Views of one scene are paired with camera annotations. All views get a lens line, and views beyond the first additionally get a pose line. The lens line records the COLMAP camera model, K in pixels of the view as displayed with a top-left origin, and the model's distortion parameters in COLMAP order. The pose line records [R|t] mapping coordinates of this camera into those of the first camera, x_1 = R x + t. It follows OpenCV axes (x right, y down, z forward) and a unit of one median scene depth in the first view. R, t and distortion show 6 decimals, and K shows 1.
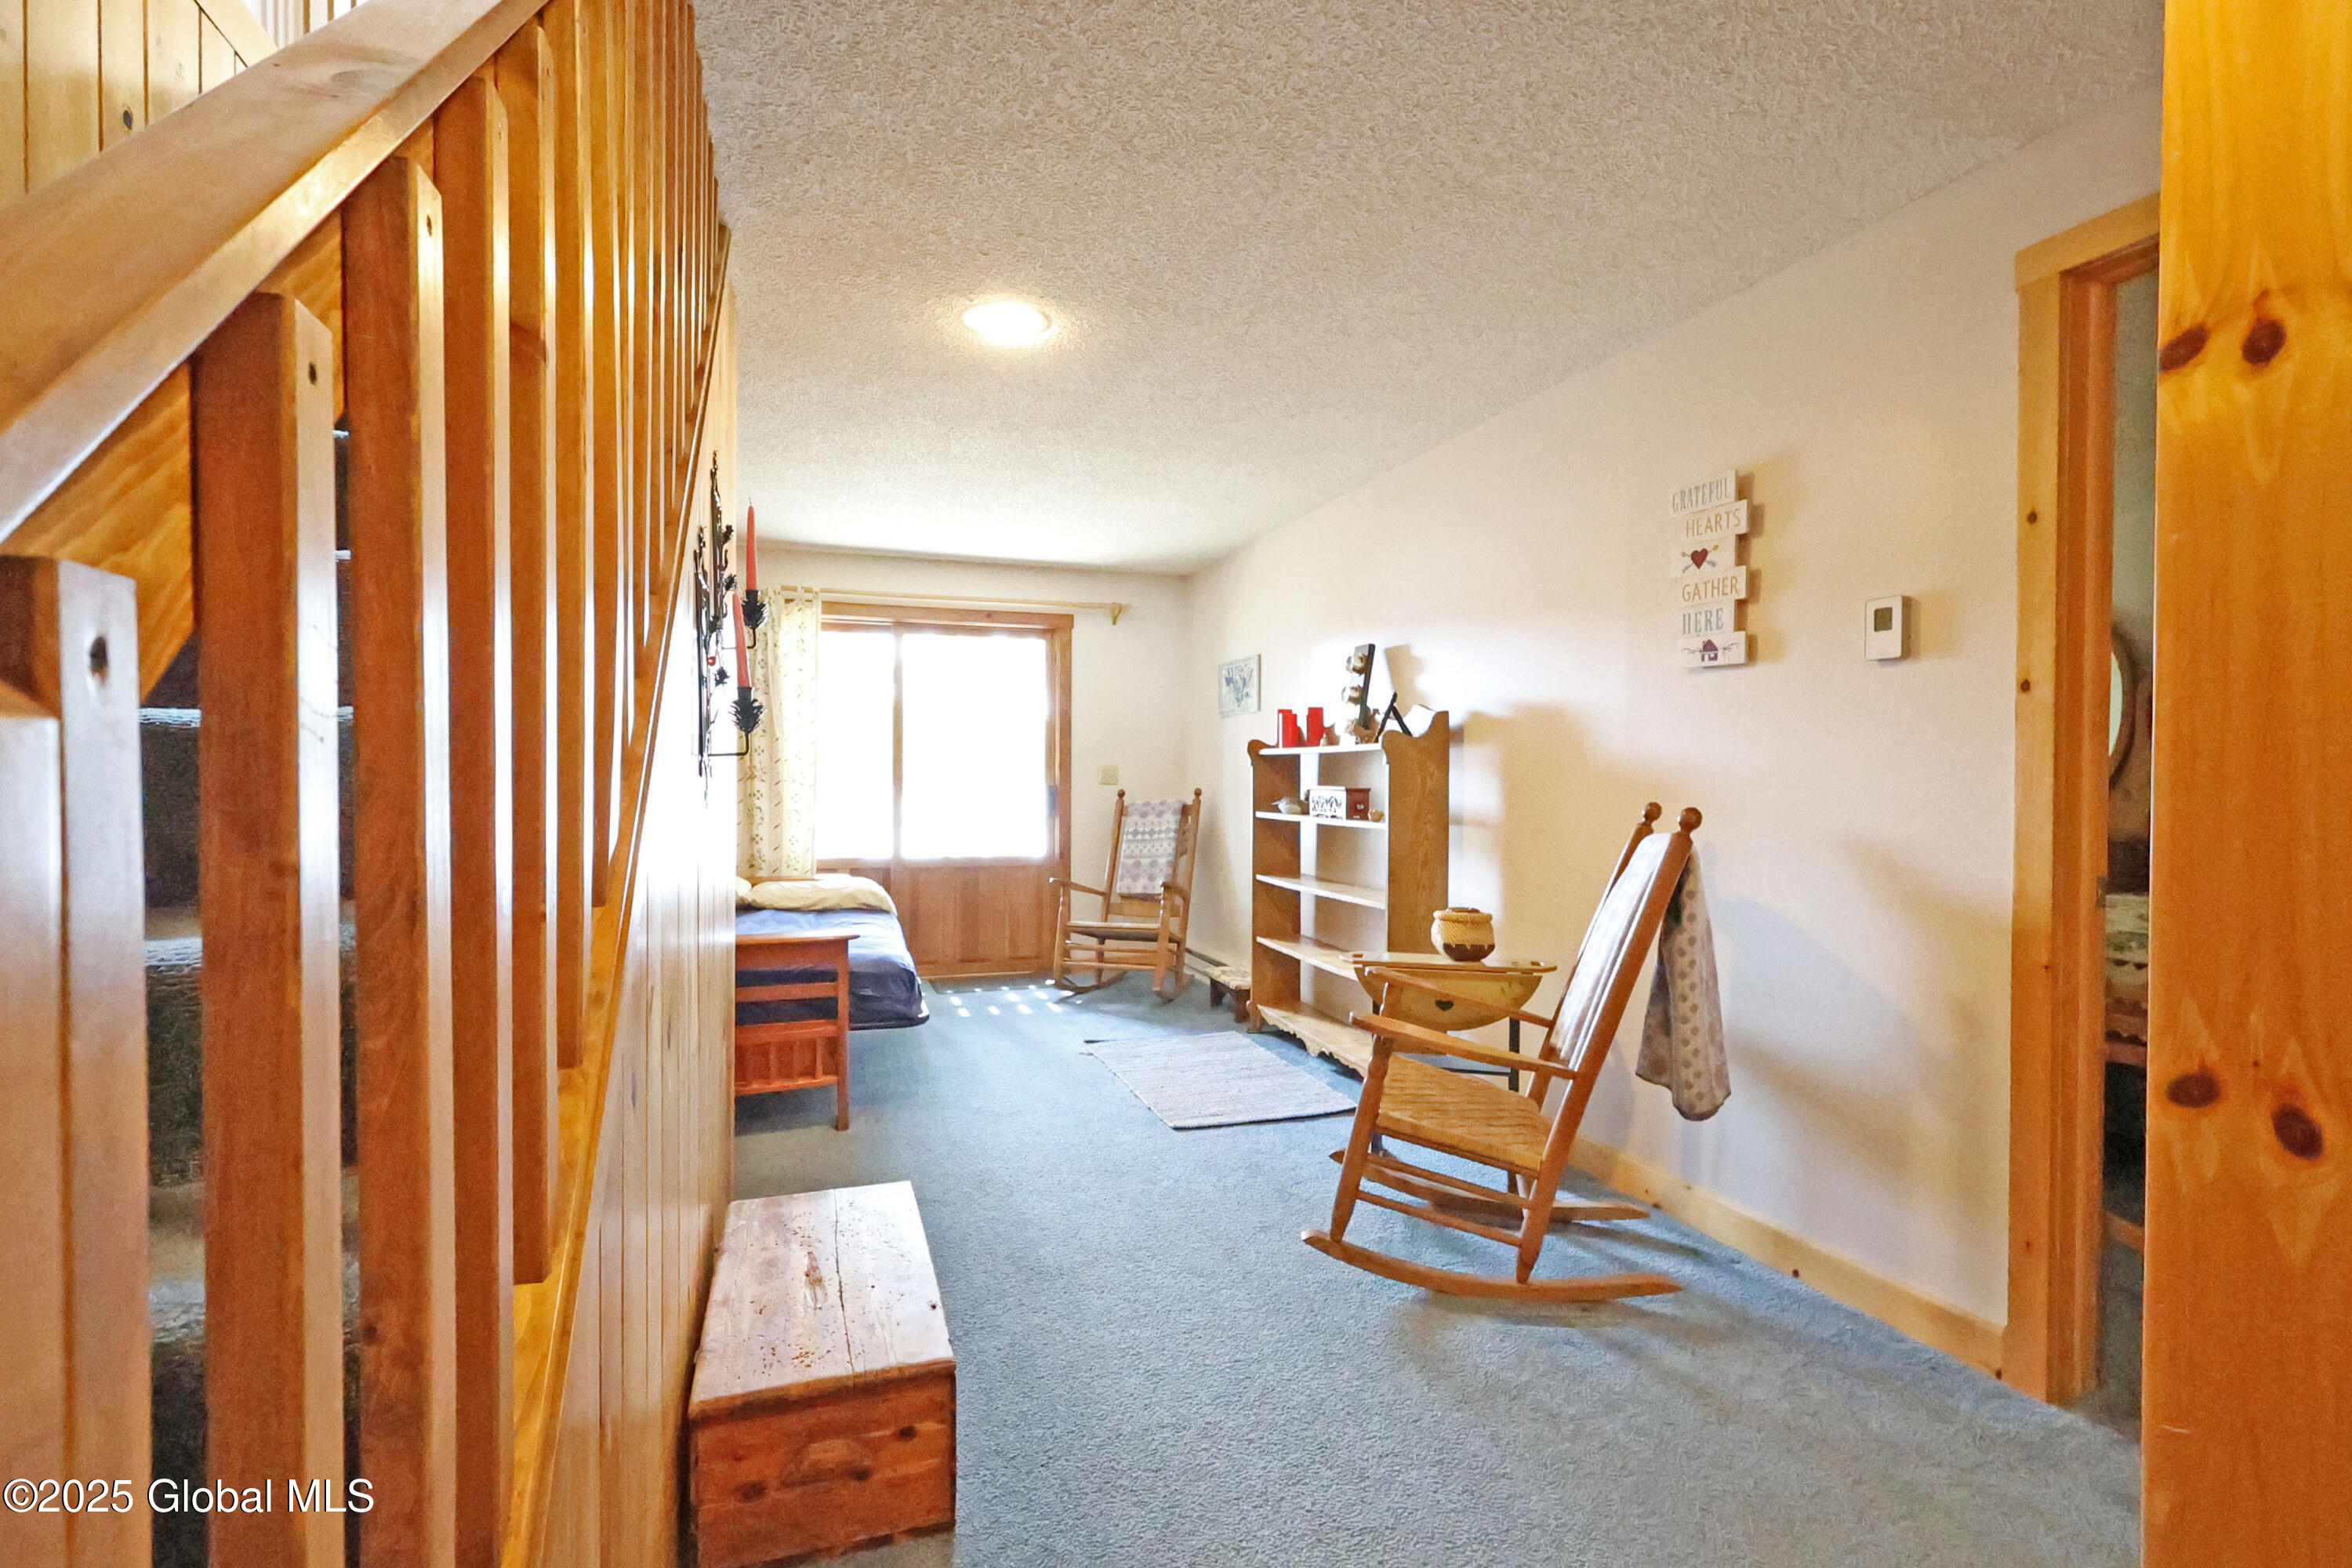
lens RADIAL K [[1080.3, 0, 1170.6], [0, 1080.3, 783.5], [0, 0, 1]] dist [-0.002355, 0.000792]
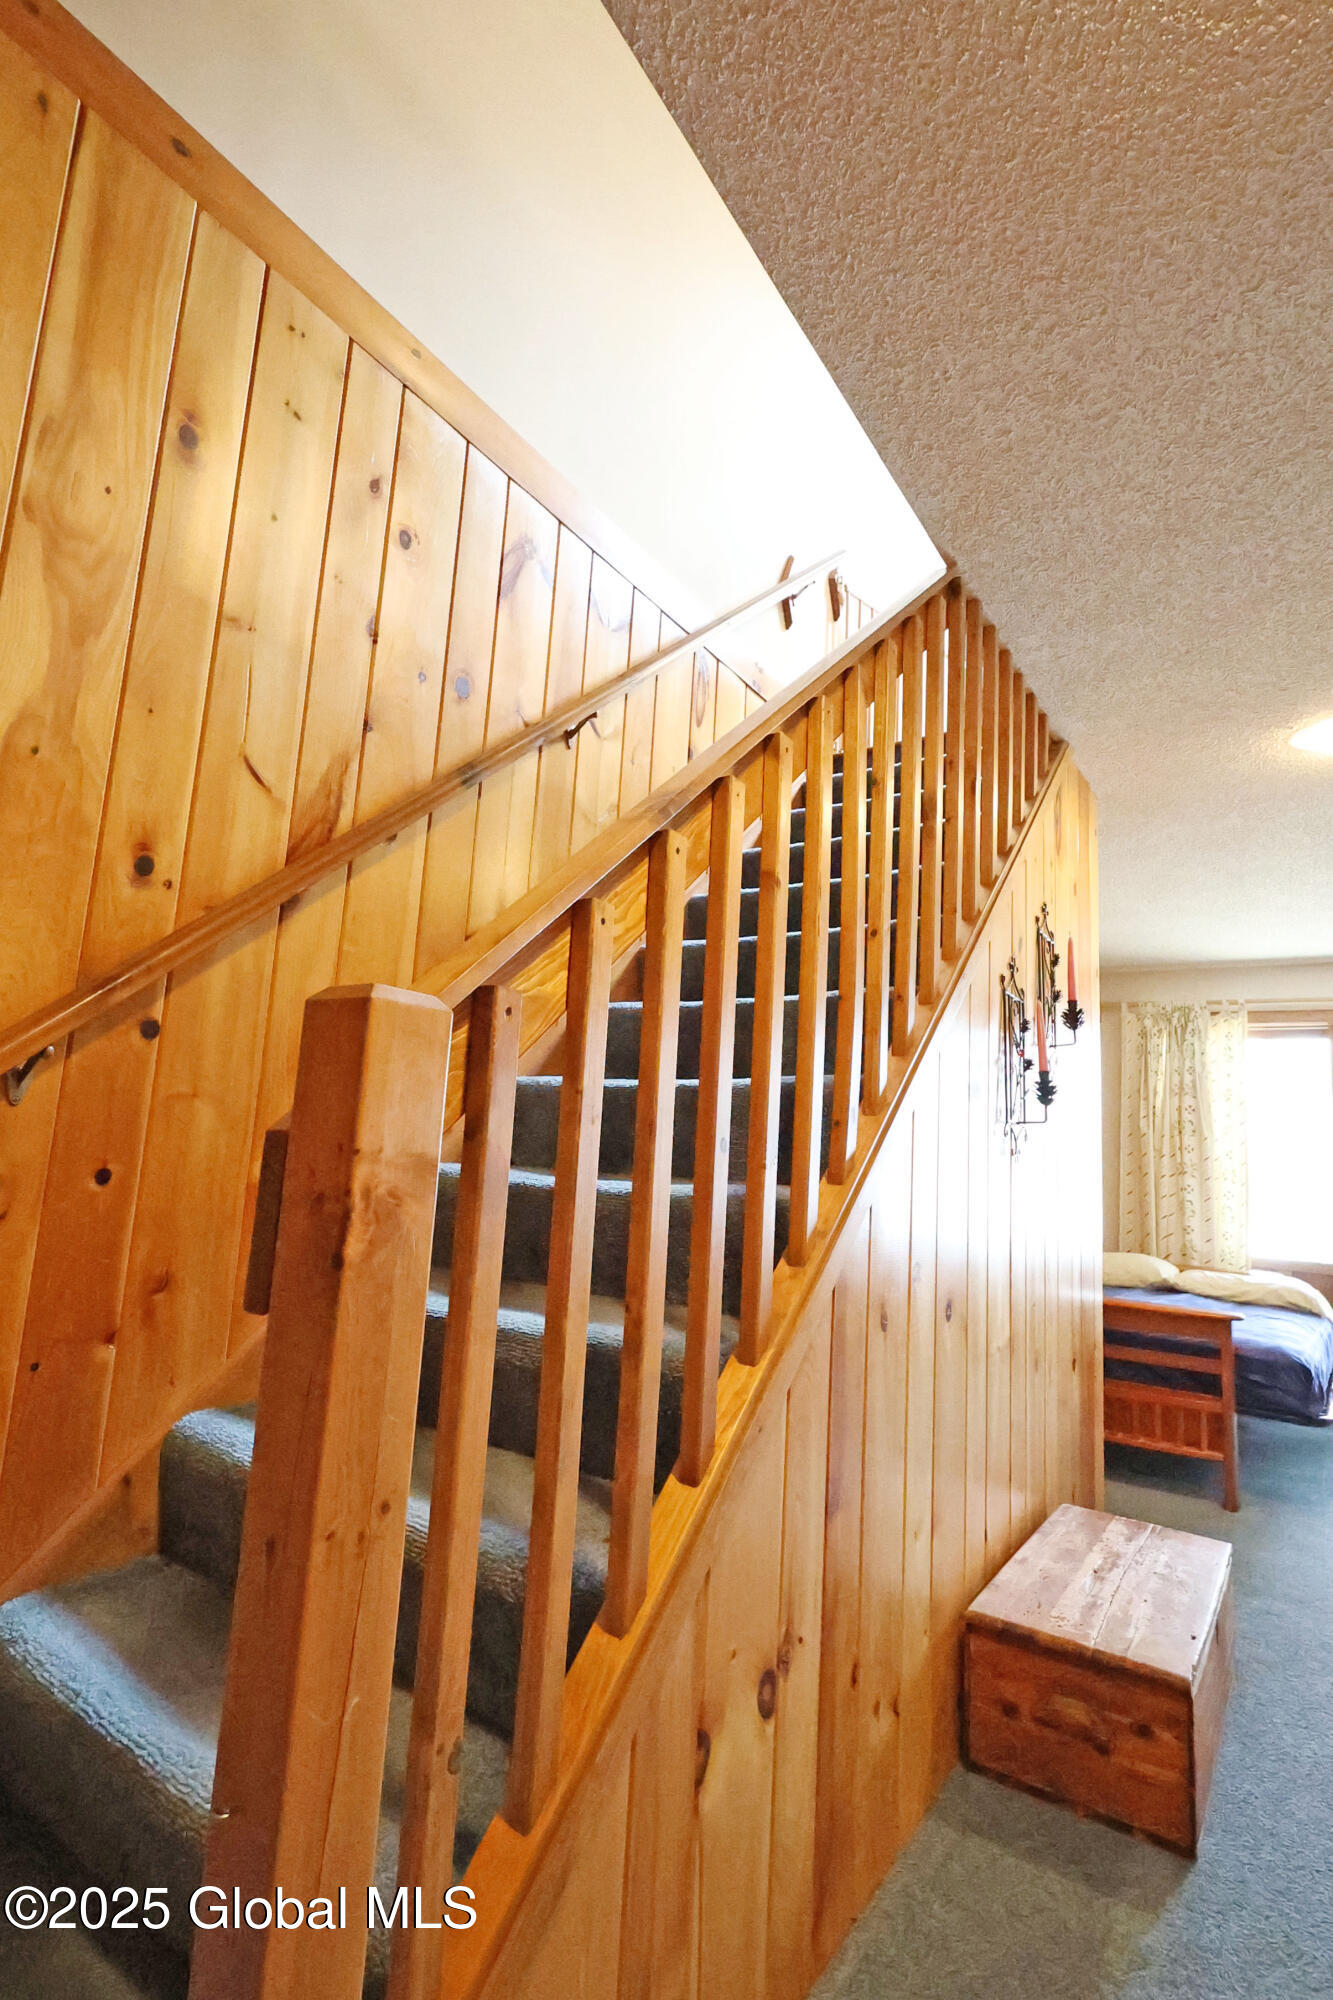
lens RADIAL K [[949.7, 0, 662.2], [0, 949.7, 999.5], [0, 0, 1]] dist [-0.004376, 0.001506]
pose [[0.594725, -0.096399, -0.798129, 0.132968], [-0.064710, 0.983823, -0.167046, 0.024336], [0.801320, 0.150994, 0.578867, -0.031431]]
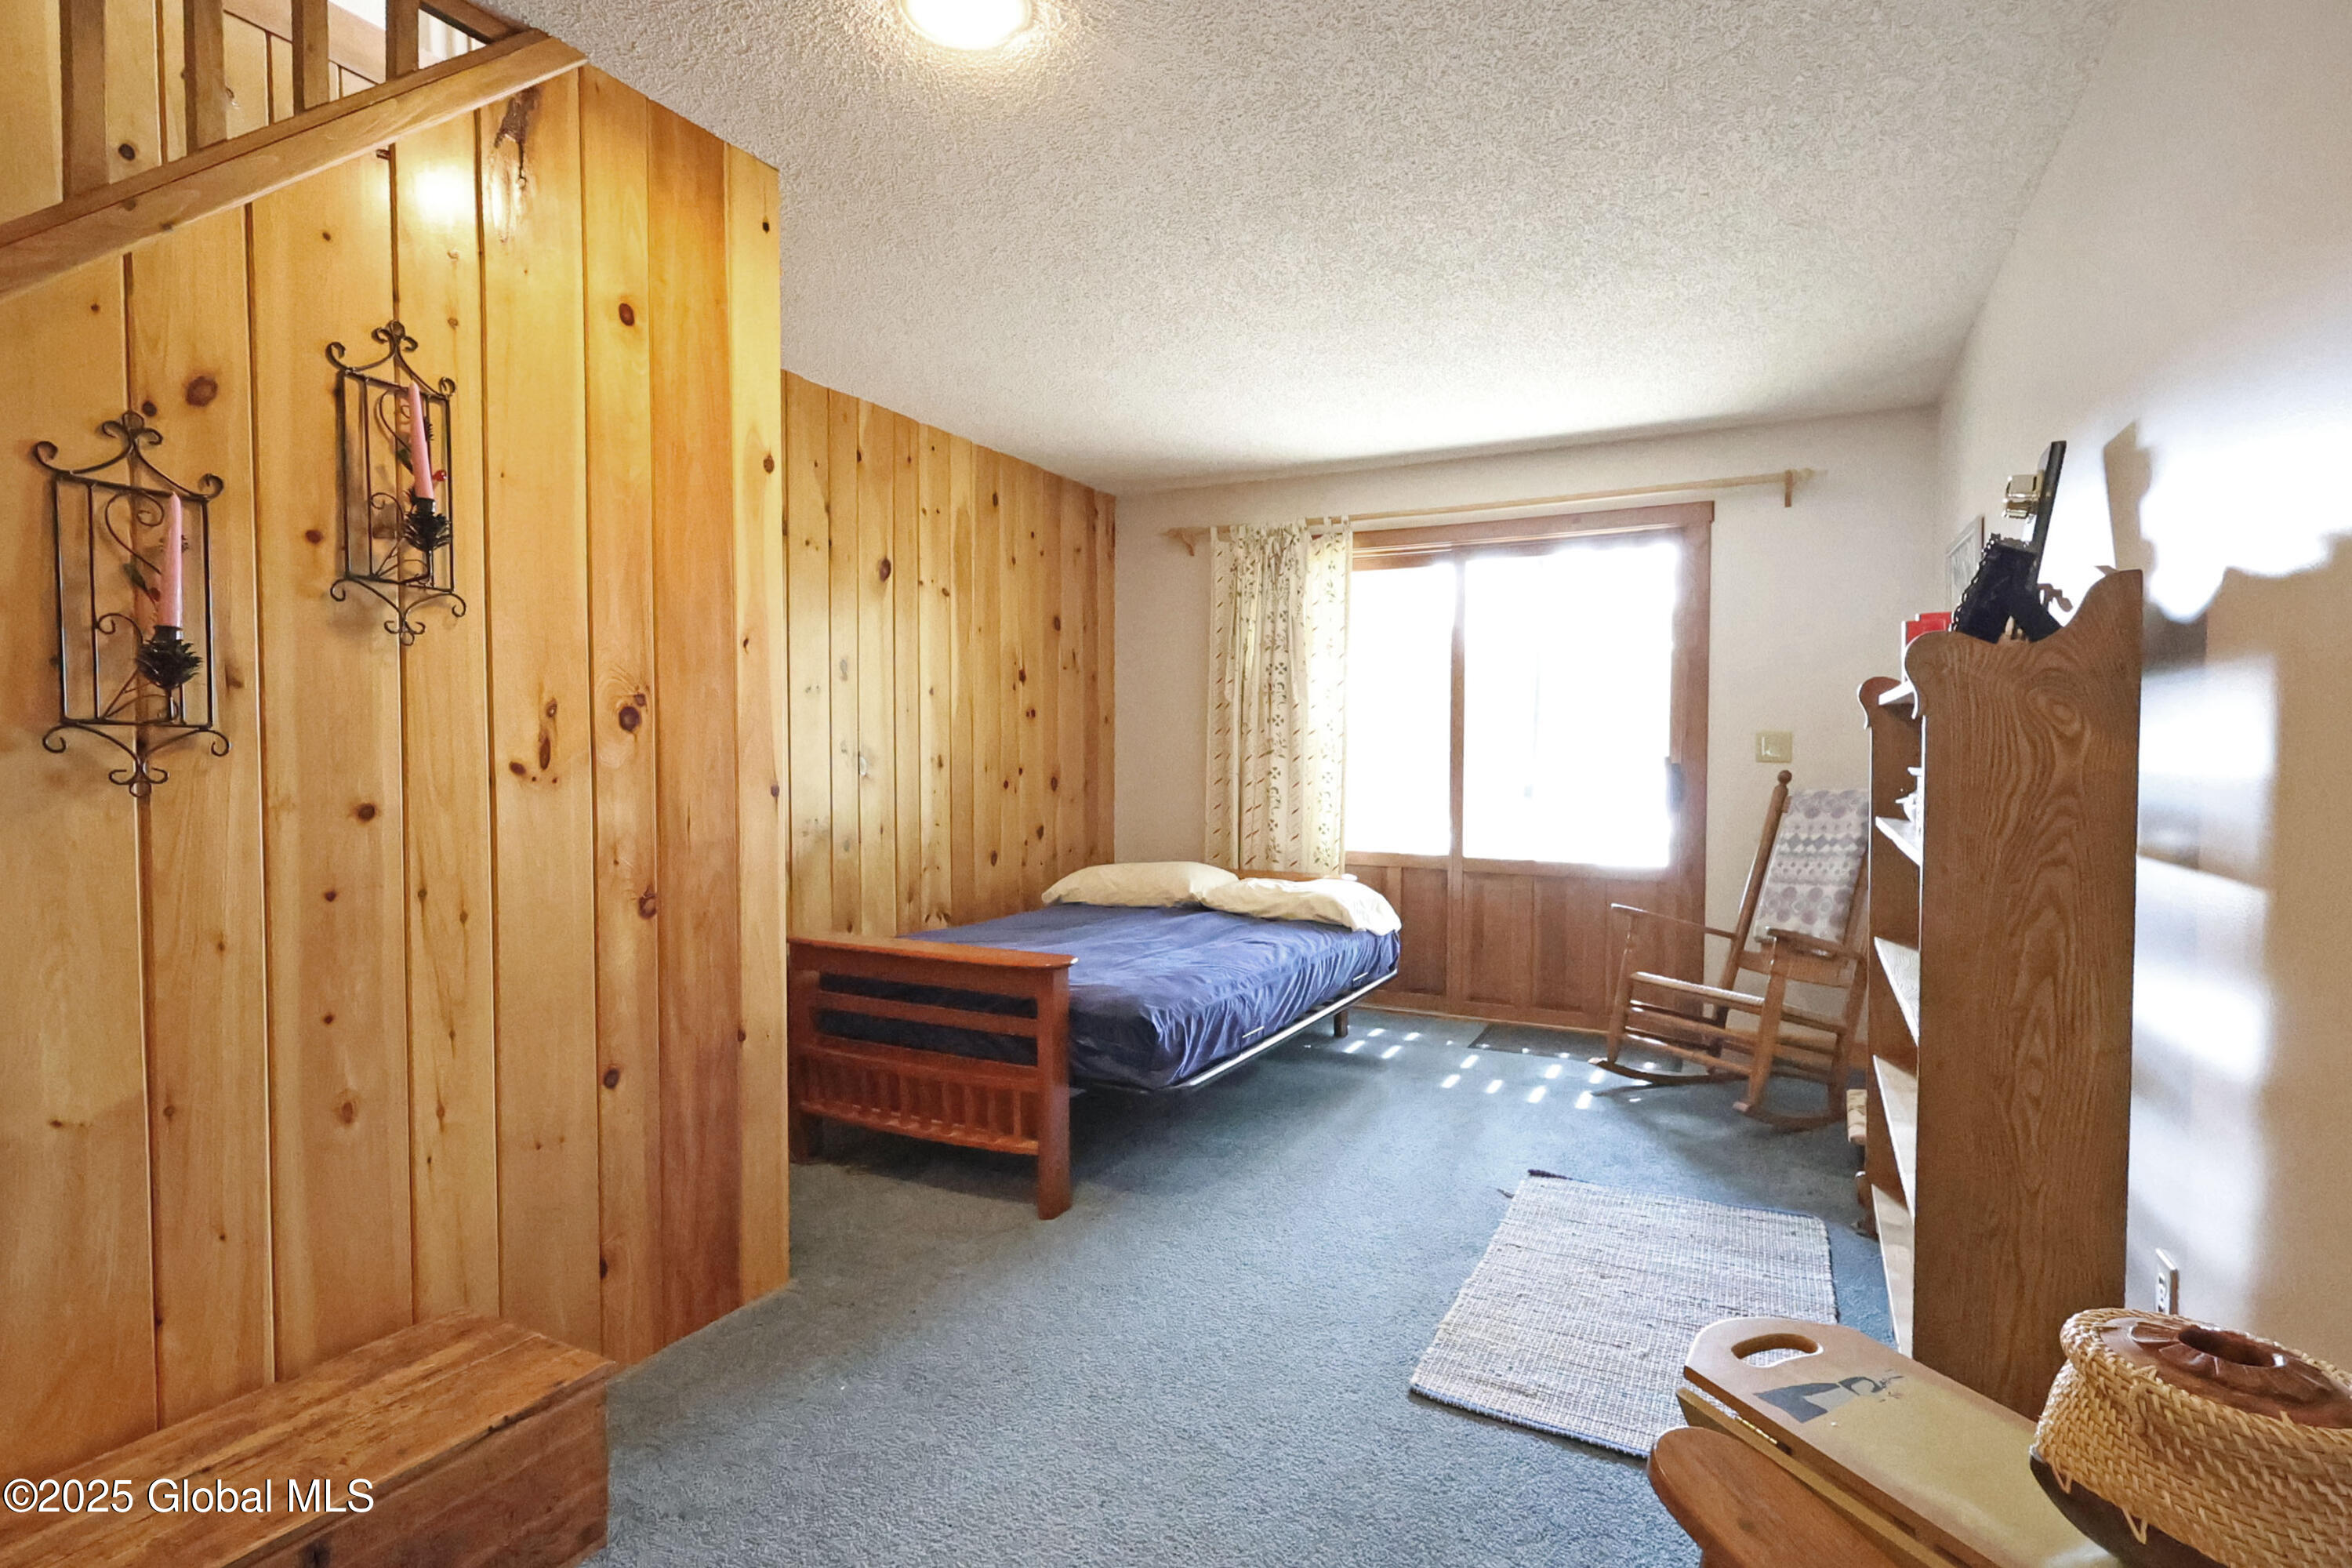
lens RADIAL K [[1154.9, 0, 1180.8], [0, 1154.9, 782.0], [0, 0, 1]] dist [0.005700, 0.000422]
pose [[0.693549, 0.016366, -0.720223, 0.317780], [-0.001793, 0.999778, 0.020992, -0.001620], [0.720407, -0.013267, 0.693425, 0.475692]]
